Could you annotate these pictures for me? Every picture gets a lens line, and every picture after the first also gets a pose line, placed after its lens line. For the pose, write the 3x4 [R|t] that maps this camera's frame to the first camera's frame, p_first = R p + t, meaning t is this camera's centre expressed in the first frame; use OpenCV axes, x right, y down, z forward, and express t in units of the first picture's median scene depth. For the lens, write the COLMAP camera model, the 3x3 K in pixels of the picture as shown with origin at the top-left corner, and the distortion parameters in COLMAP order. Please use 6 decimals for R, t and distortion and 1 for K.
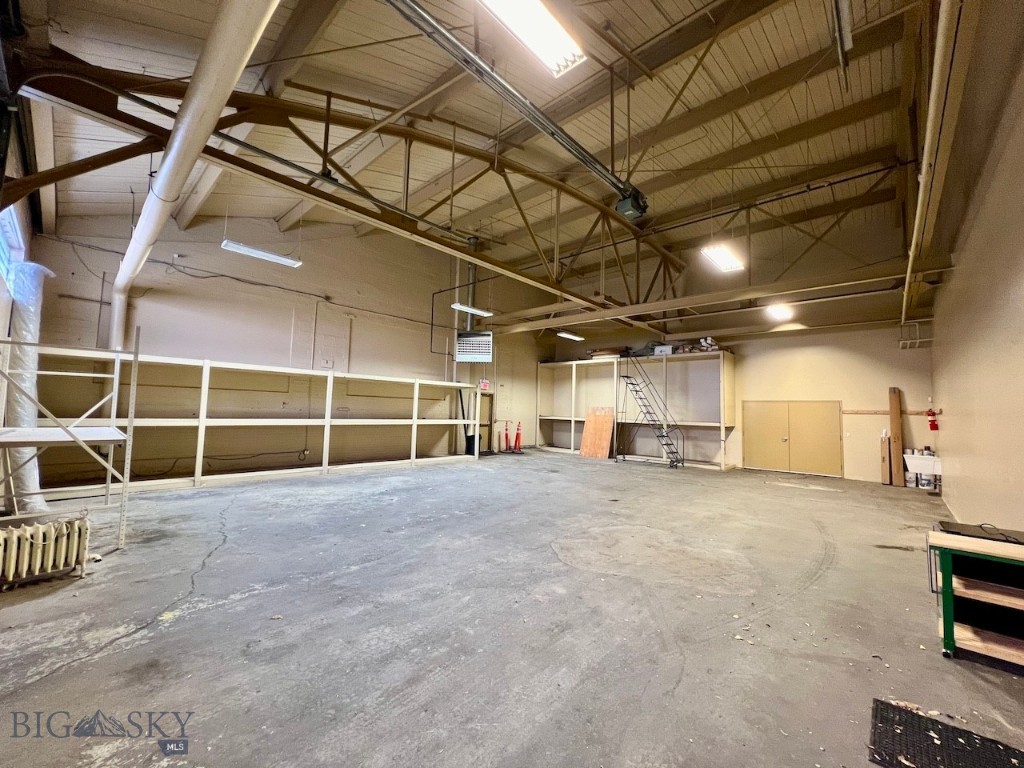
lens RADIAL K [[408.4, 0, 505.5], [0, 408.4, 384.1], [0, 0, 1]] dist [-0.004525, -0.000251]
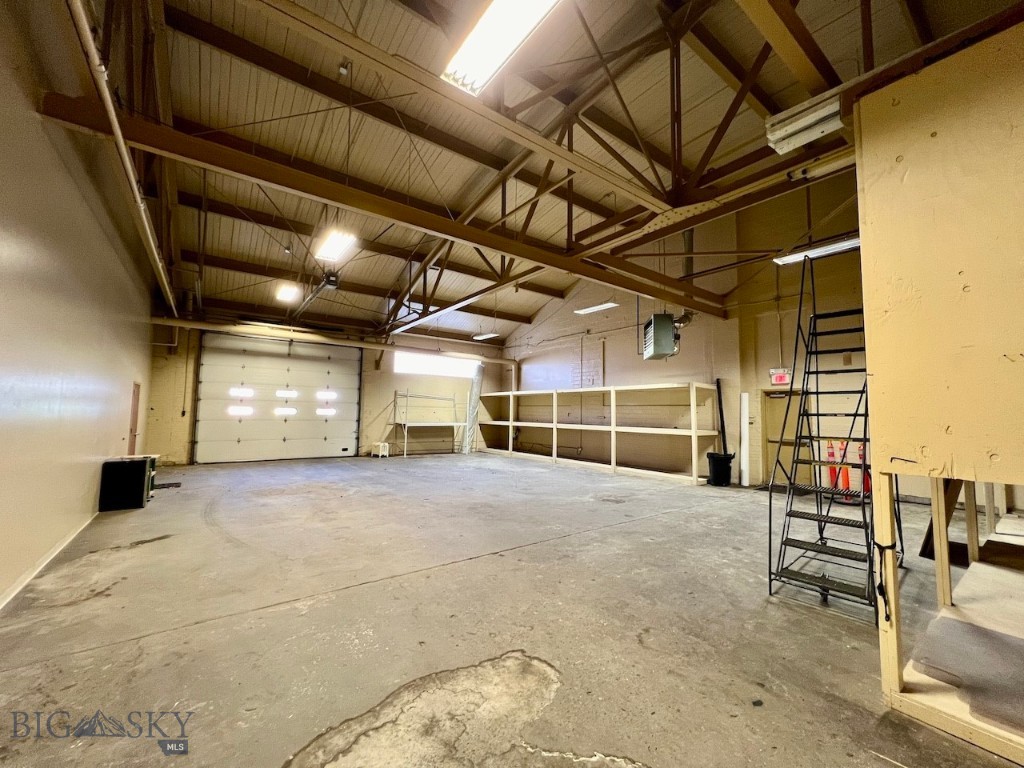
lens RADIAL K [[408.4, 0, 506.6], [0, 408.4, 382.7], [0, 0, 1]] dist [-0.004525, -0.000251]
pose [[-0.193749, -0.103752, -0.975550, 0.858512], [0.038782, 0.992805, -0.113289, 0.087445], [0.980284, -0.059783, -0.188331, 0.980581]]
